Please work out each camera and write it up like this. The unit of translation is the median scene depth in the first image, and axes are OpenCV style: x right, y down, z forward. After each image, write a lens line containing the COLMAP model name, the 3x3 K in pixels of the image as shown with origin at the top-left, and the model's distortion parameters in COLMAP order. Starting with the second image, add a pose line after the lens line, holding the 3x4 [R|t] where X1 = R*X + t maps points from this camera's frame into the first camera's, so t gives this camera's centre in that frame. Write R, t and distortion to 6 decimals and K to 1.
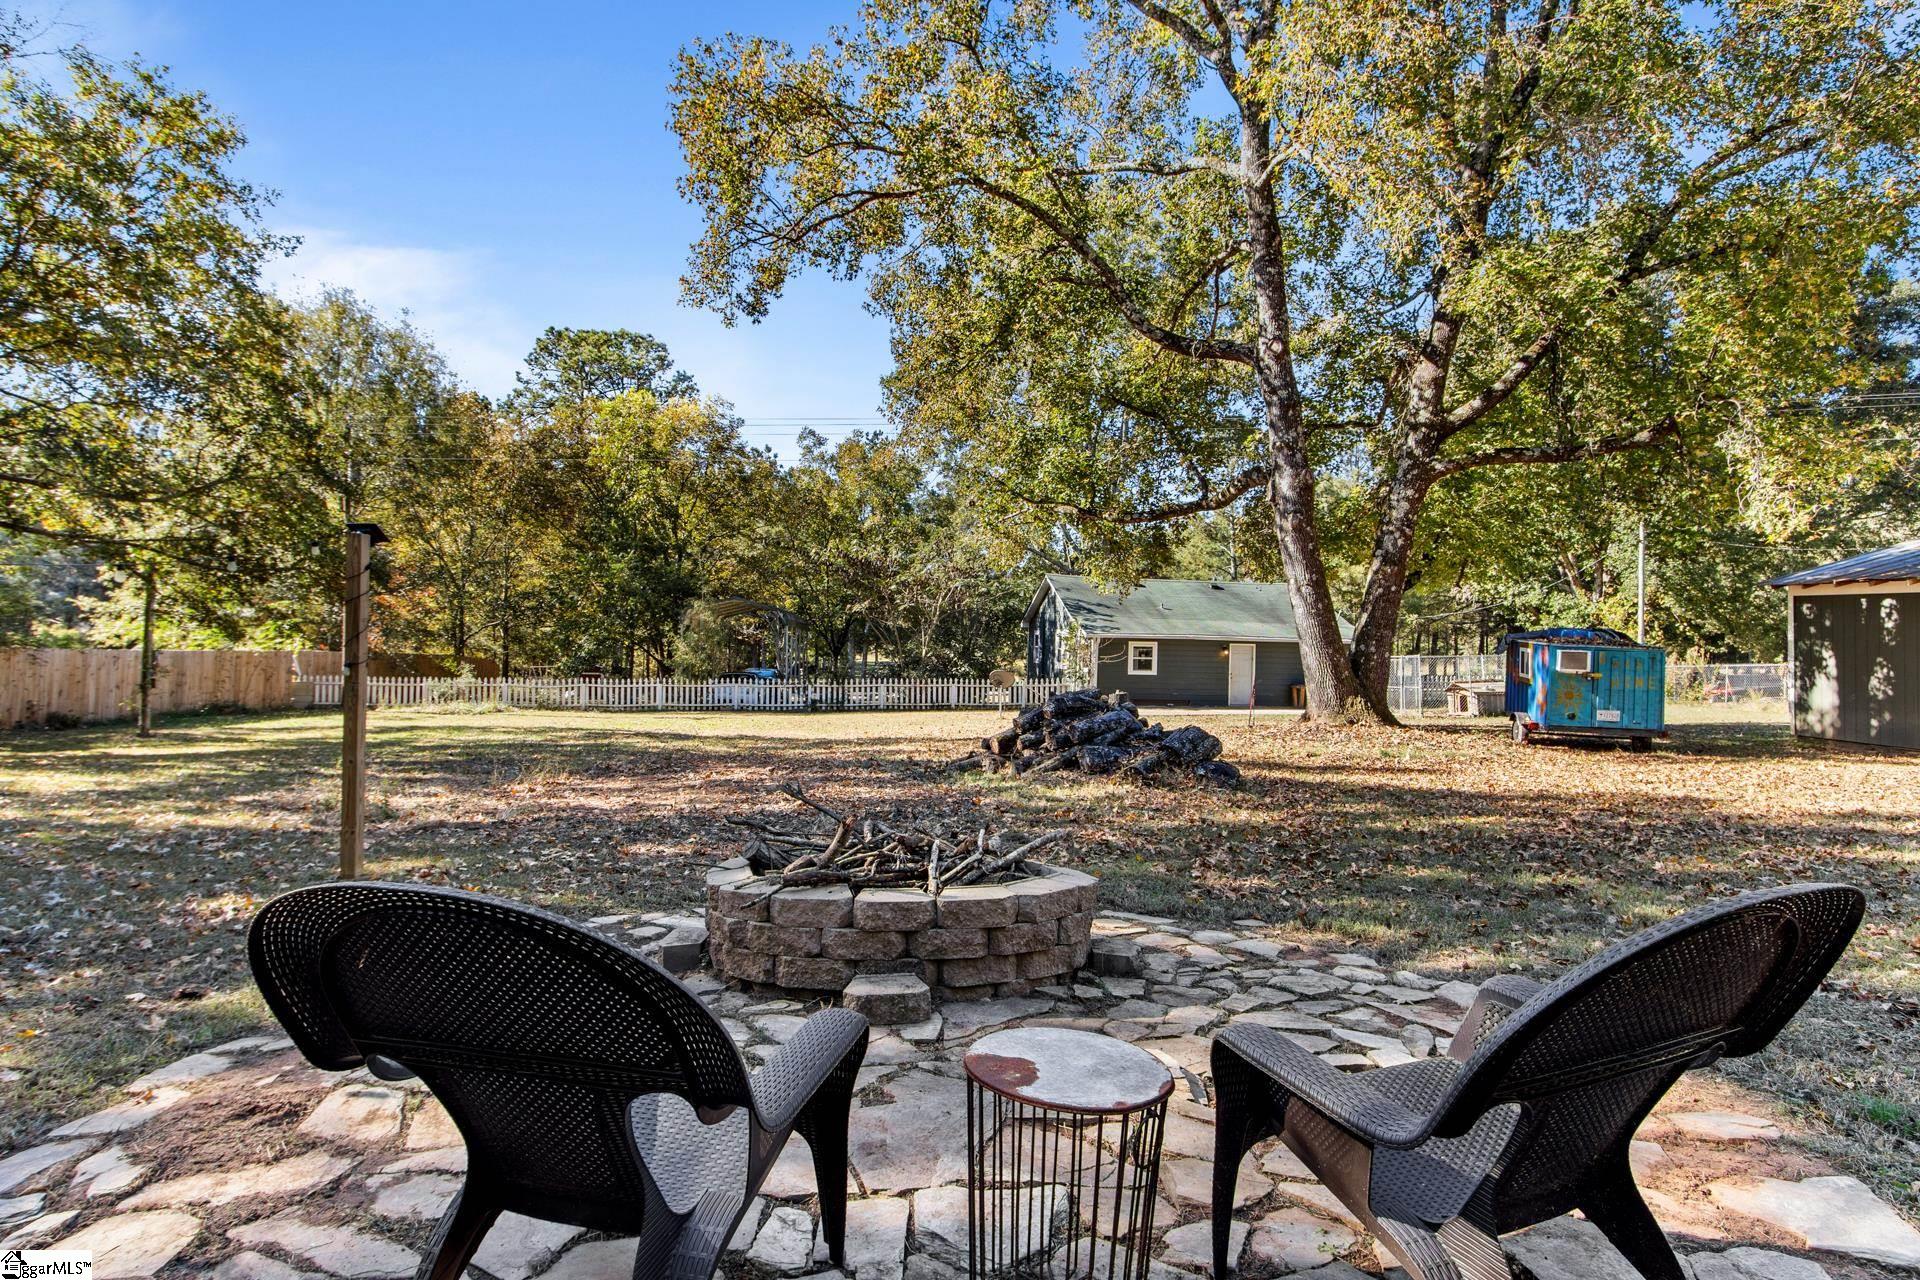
lens RADIAL K [[1028.5, 0, 961.6], [0, 1028.5, 642.7], [0, 0, 1]] dist [0.003239, 0.000469]
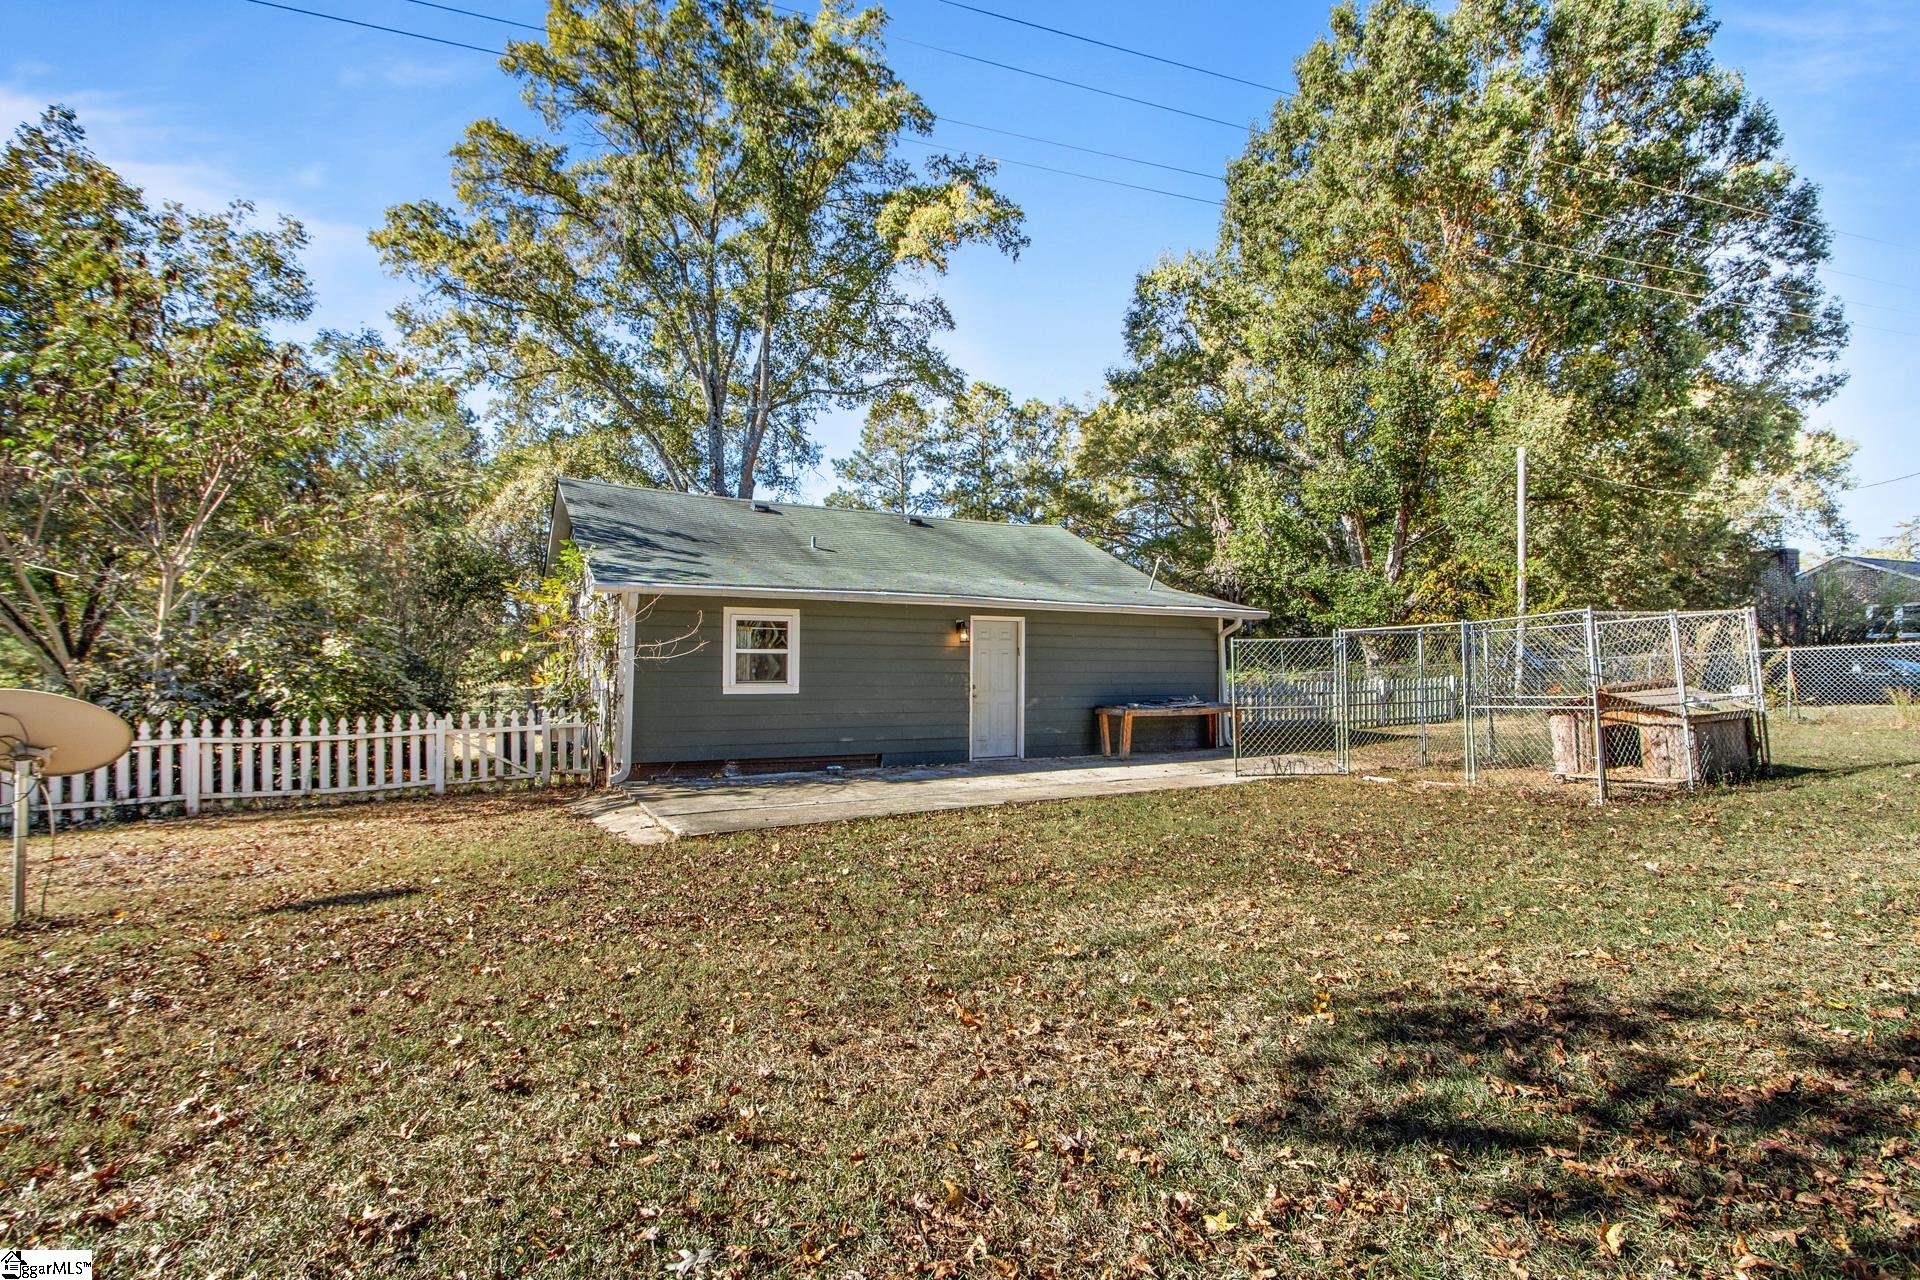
lens RADIAL K [[900.1, 0, 953.4], [0, 900.1, 634.5], [0, 0, 1]] dist [-0.005316, -0.000682]
pose [[0.946485, -0.006649, 0.322680, 0.134923], [0.018464, 0.999266, -0.033568, 0.021573], [-0.322220, 0.037730, 0.945913, 0.657360]]
